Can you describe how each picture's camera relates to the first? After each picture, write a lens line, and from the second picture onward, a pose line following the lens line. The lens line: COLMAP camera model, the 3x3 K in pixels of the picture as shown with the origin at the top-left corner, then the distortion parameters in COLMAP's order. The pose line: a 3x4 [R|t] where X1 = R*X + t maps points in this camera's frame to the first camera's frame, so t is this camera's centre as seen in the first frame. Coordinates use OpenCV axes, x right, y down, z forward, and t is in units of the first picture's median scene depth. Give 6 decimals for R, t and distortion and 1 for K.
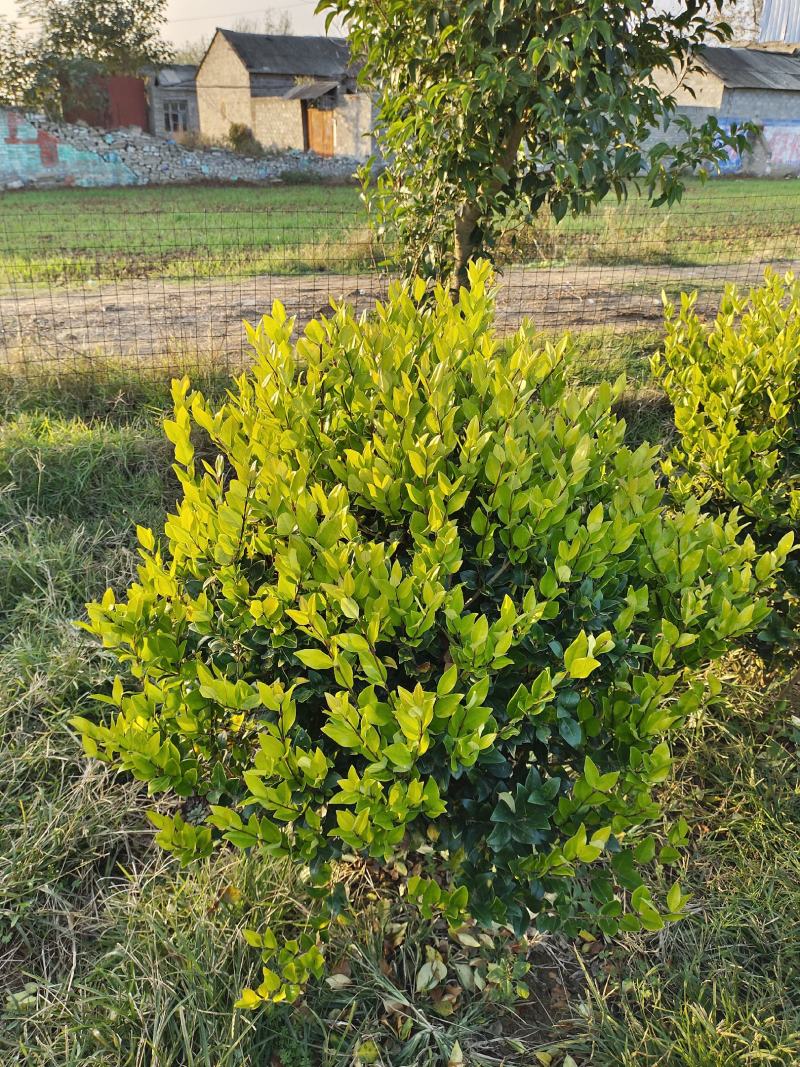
lens RADIAL K [[675.8, 0, 400.0], [0, 675.8, 533.5], [0, 0, 1]] dist [0.045280, -0.027465]
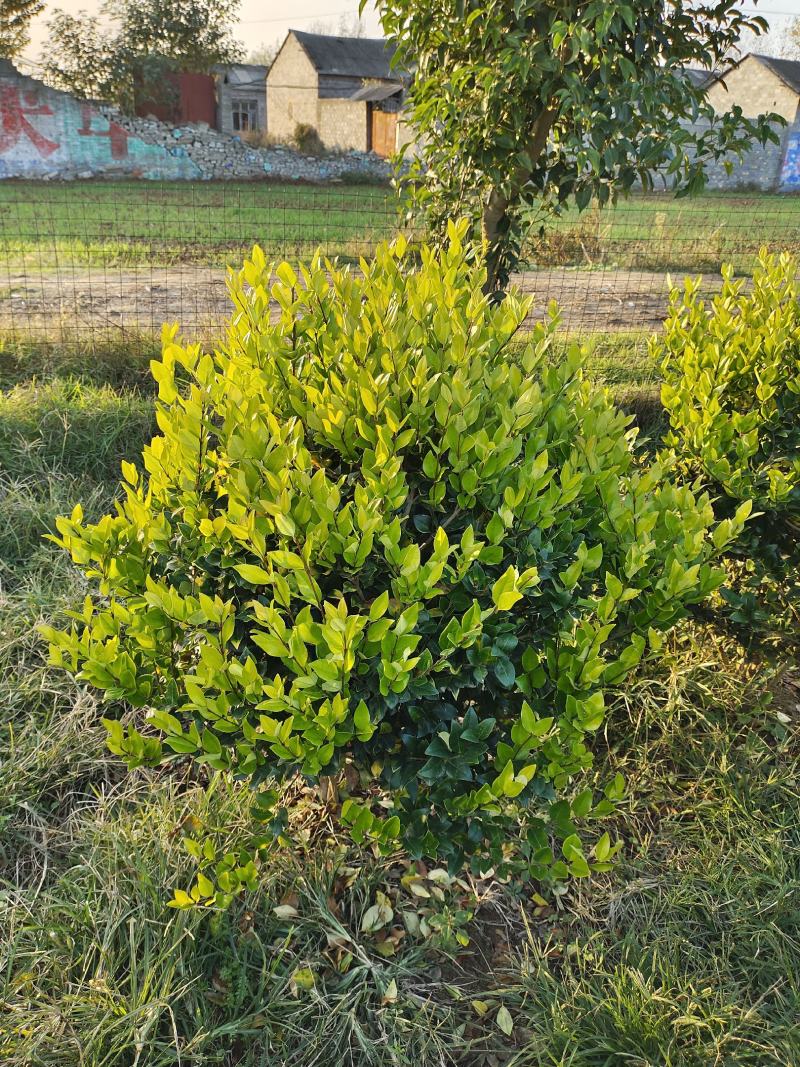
lens RADIAL K [[675.8, 0, 400.0], [0, 675.8, 533.5], [0, 0, 1]] dist [0.045280, -0.027465]
pose [[0.996307, 0.064062, -0.057179, 0.091902], [-0.064348, 0.997922, -0.003178, 0.063709], [0.056856, 0.006846, 0.998359, -0.024898]]
